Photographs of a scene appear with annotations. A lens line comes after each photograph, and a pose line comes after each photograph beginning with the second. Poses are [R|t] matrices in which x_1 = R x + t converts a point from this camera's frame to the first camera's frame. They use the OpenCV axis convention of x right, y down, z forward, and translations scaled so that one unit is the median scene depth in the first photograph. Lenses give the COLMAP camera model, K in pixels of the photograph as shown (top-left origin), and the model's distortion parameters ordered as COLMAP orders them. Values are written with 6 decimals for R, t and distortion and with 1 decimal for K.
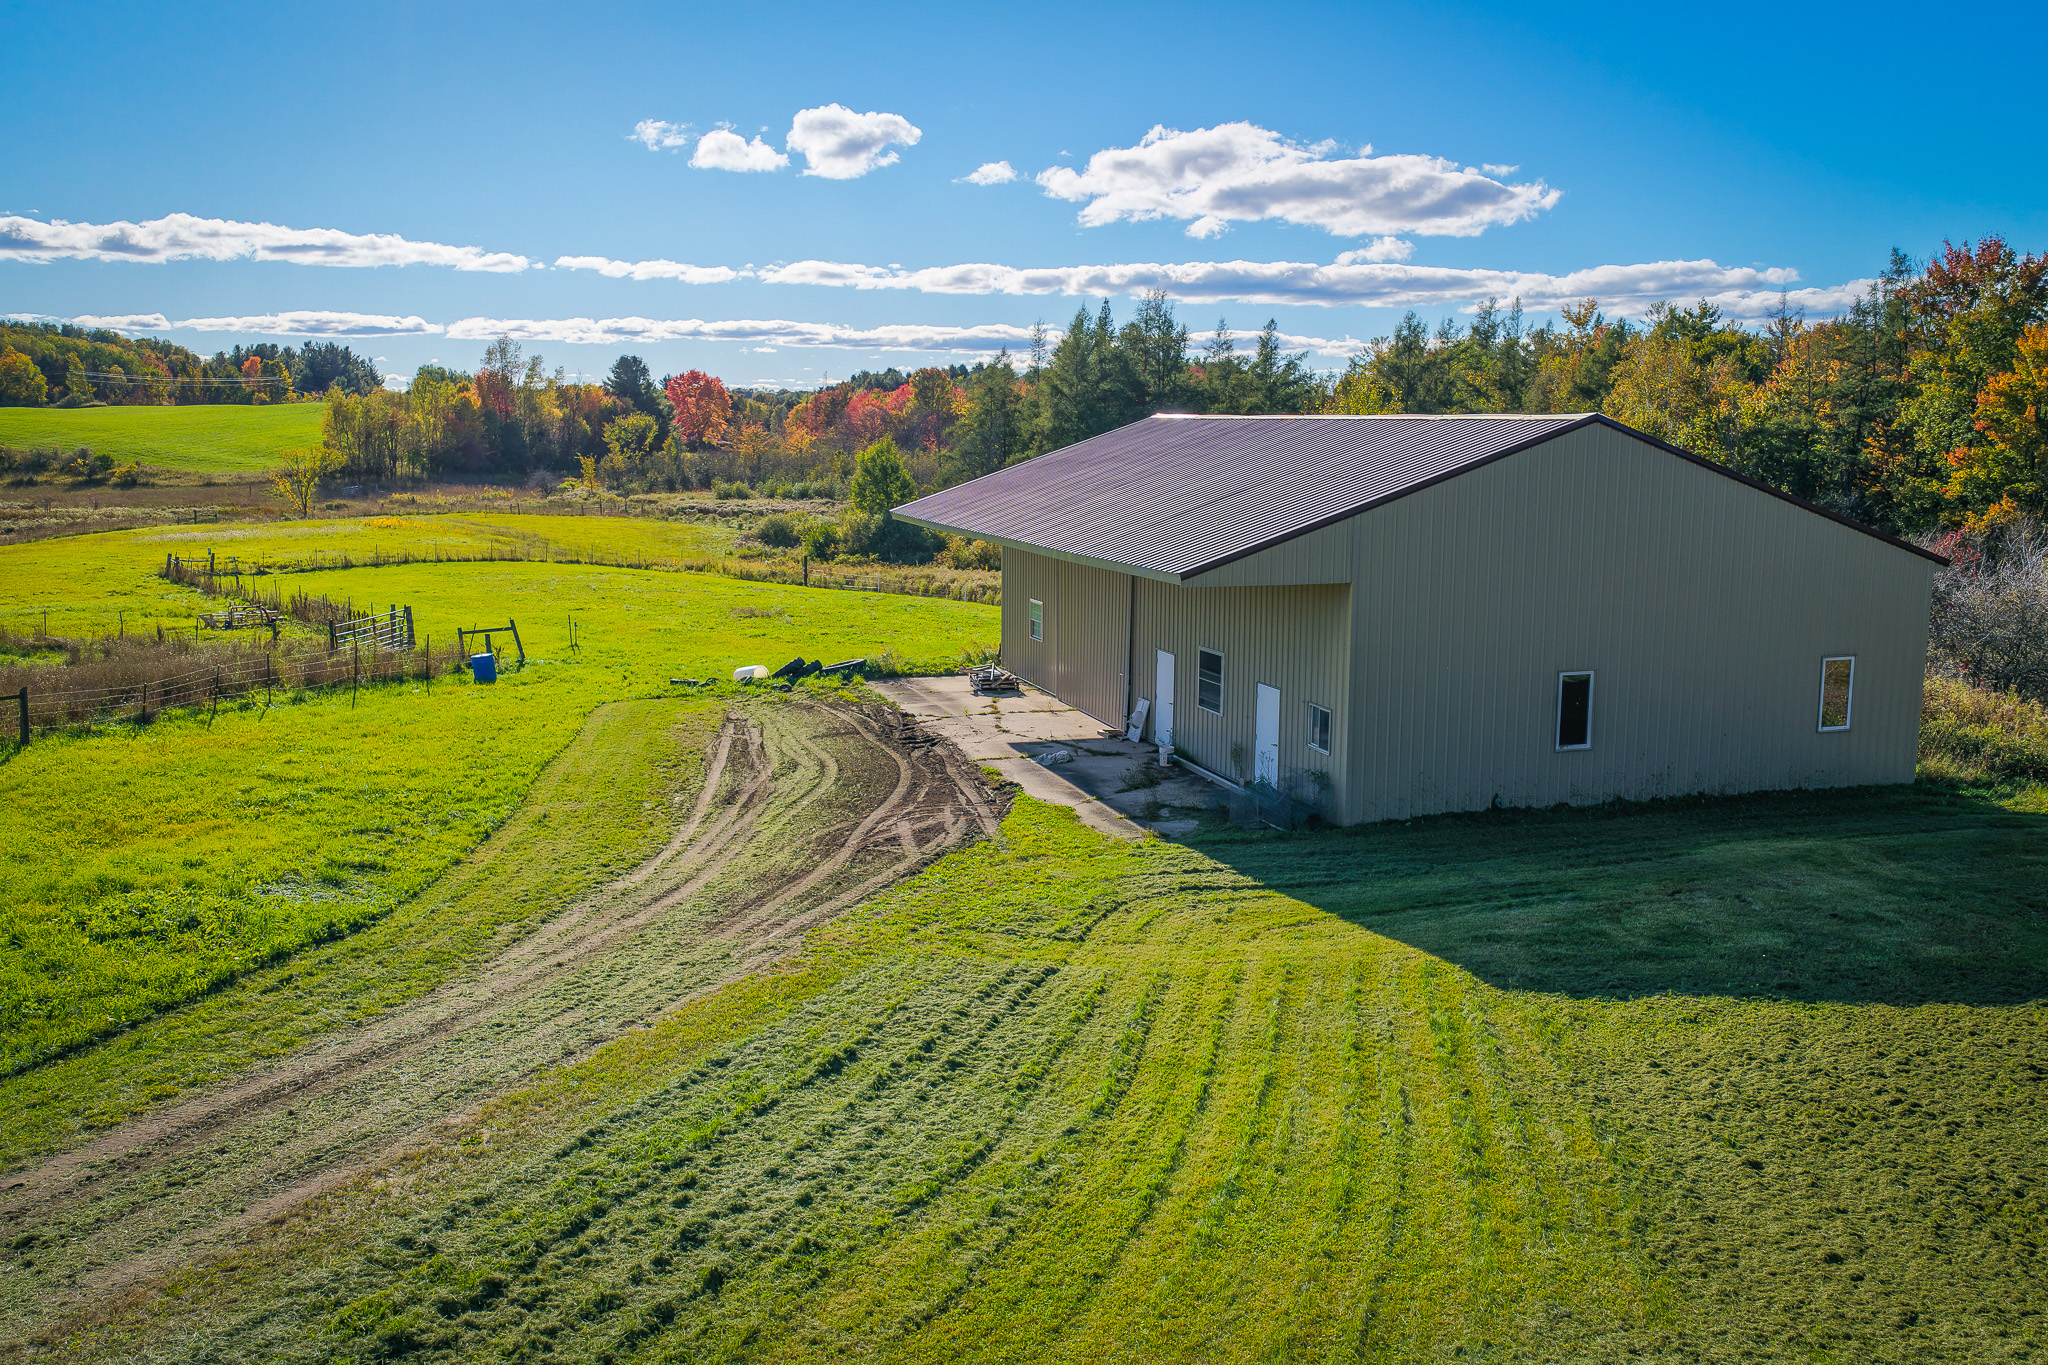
lens RADIAL K [[1710.6, 0, 1034.9], [0, 1710.6, 679.7], [0, 0, 1]] dist [-0.007372, 0.033648]
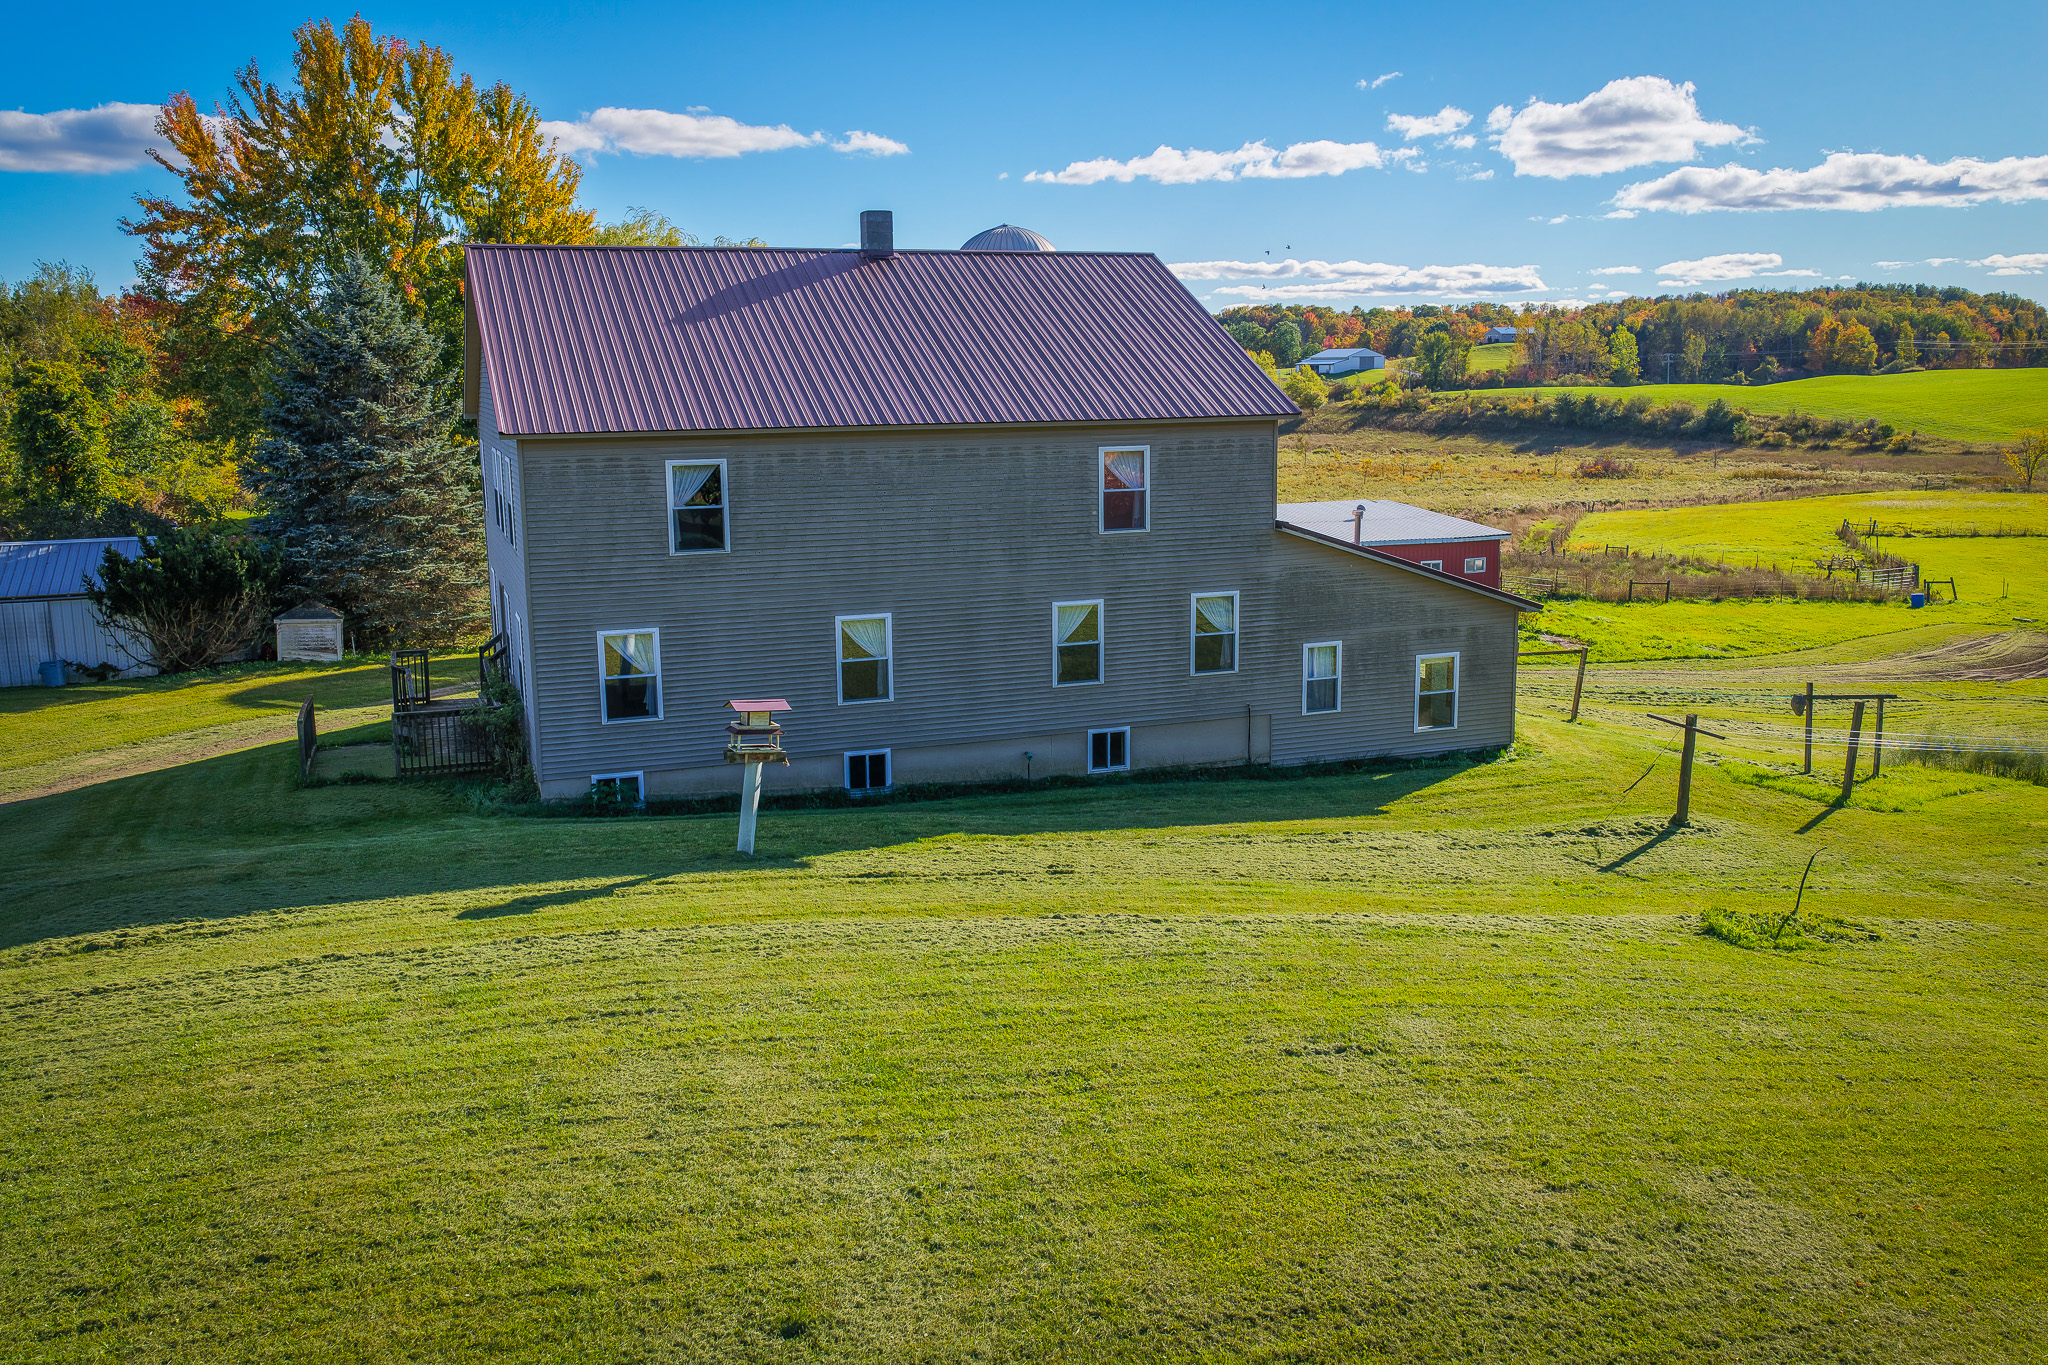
lens RADIAL K [[1710.6, 0, 1034.9], [0, 1710.6, 679.7], [0, 0, 1]] dist [-0.007372, 0.033648]
pose [[0.554025, 0.143550, -0.820030, 0.260257], [-0.116983, 0.988672, 0.094036, 0.005731], [0.824240, 0.043831, 0.564542, -0.316461]]
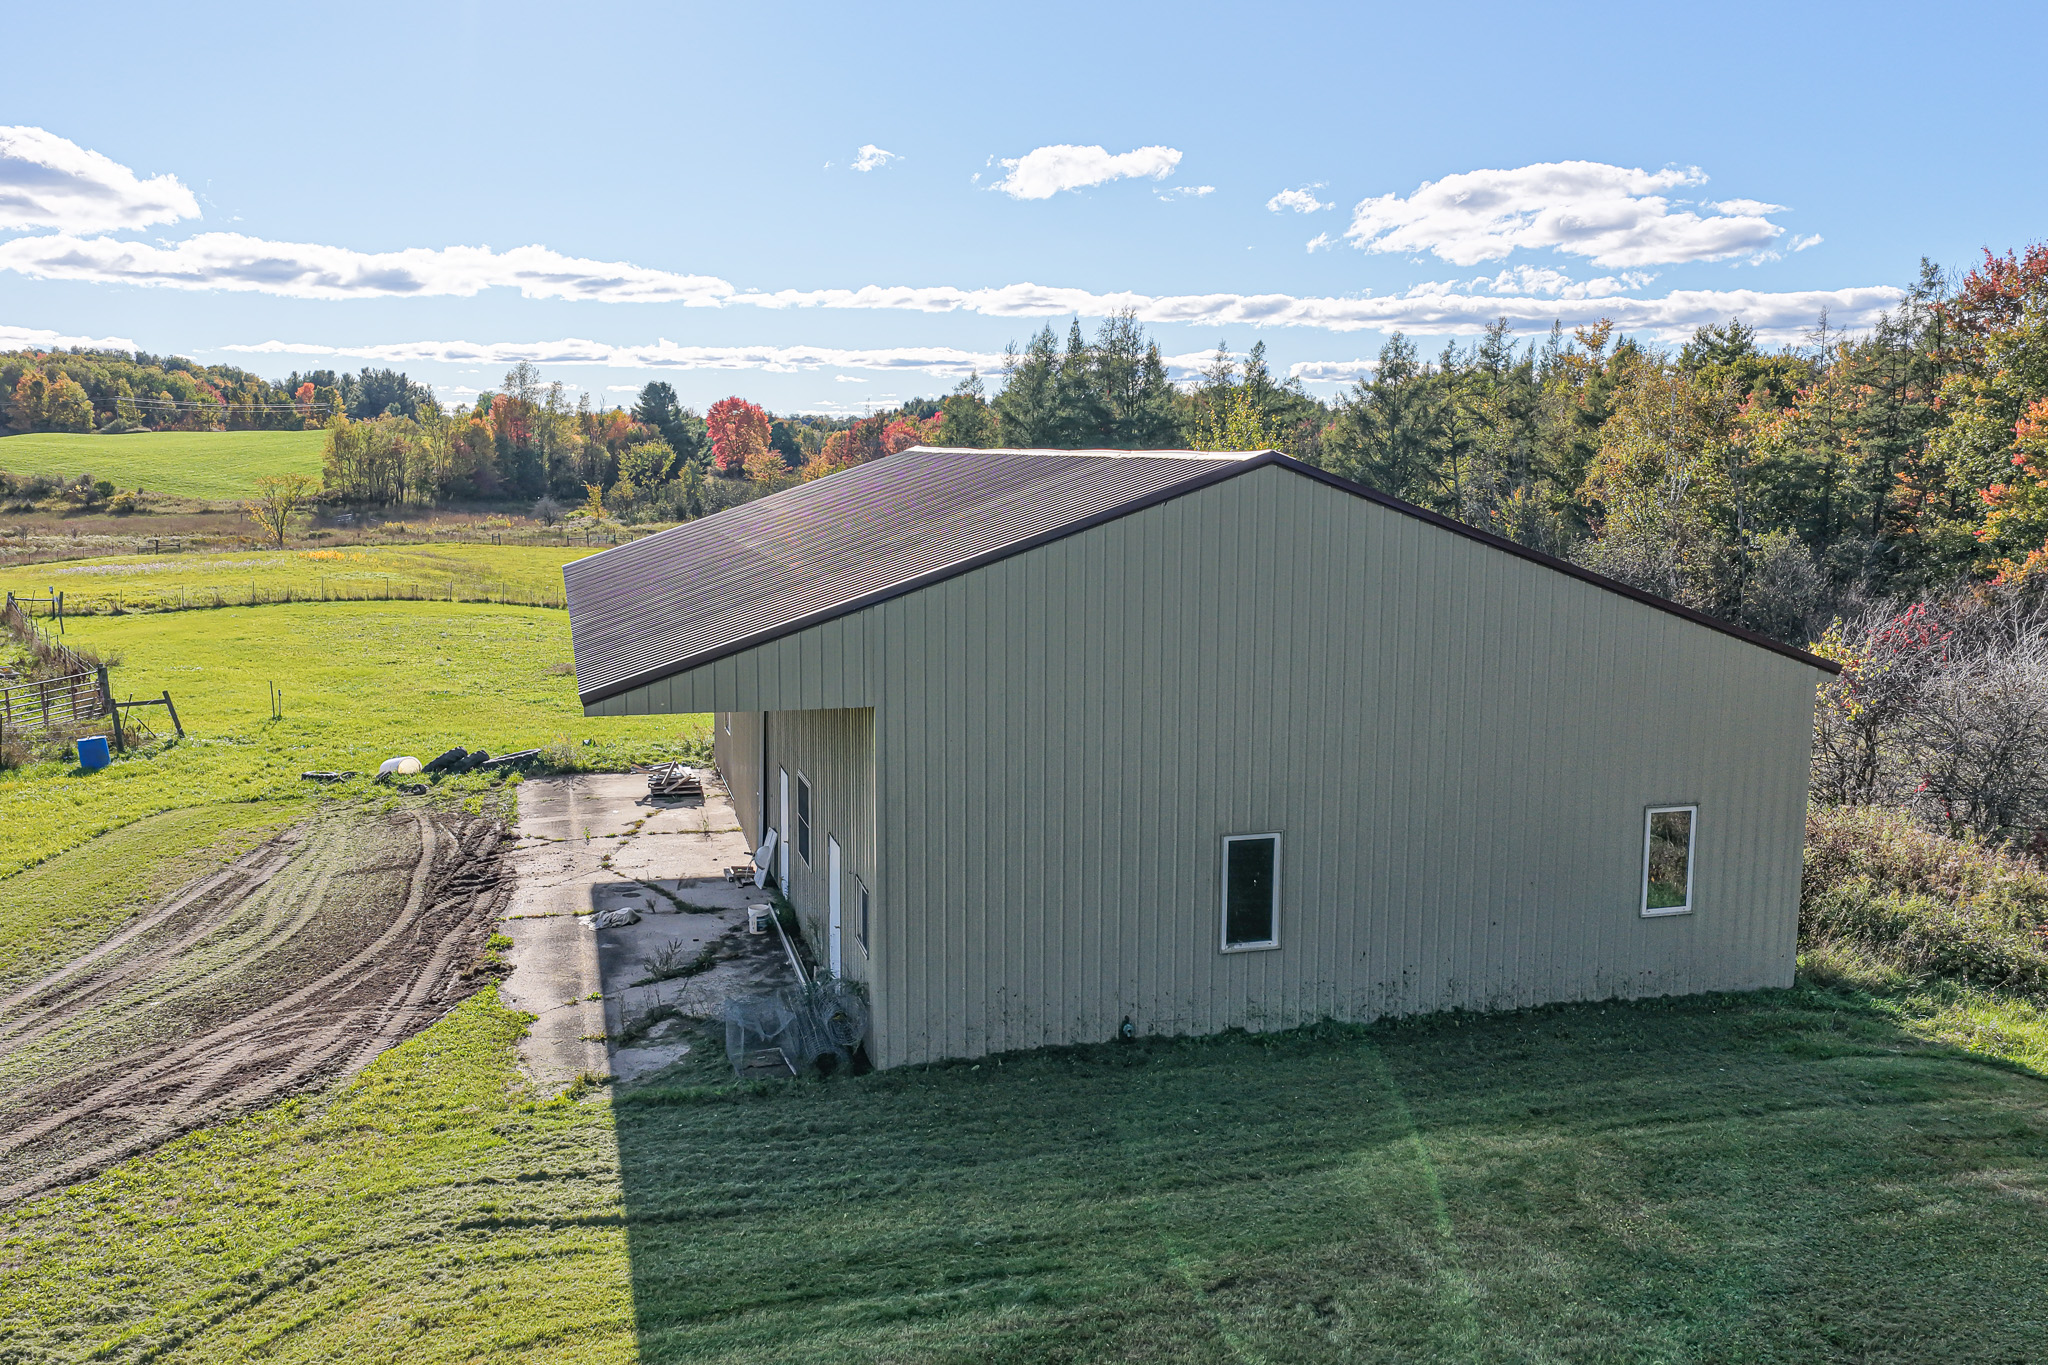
lens RADIAL K [[1710.6, 0, 1034.9], [0, 1710.6, 679.7], [0, 0, 1]] dist [-0.007372, 0.033648]
pose [[0.999042, 0.008377, -0.042948, 0.062218], [-0.009052, 0.999838, -0.015554, -0.012932], [0.042811, 0.015928, 0.998956, 0.078018]]
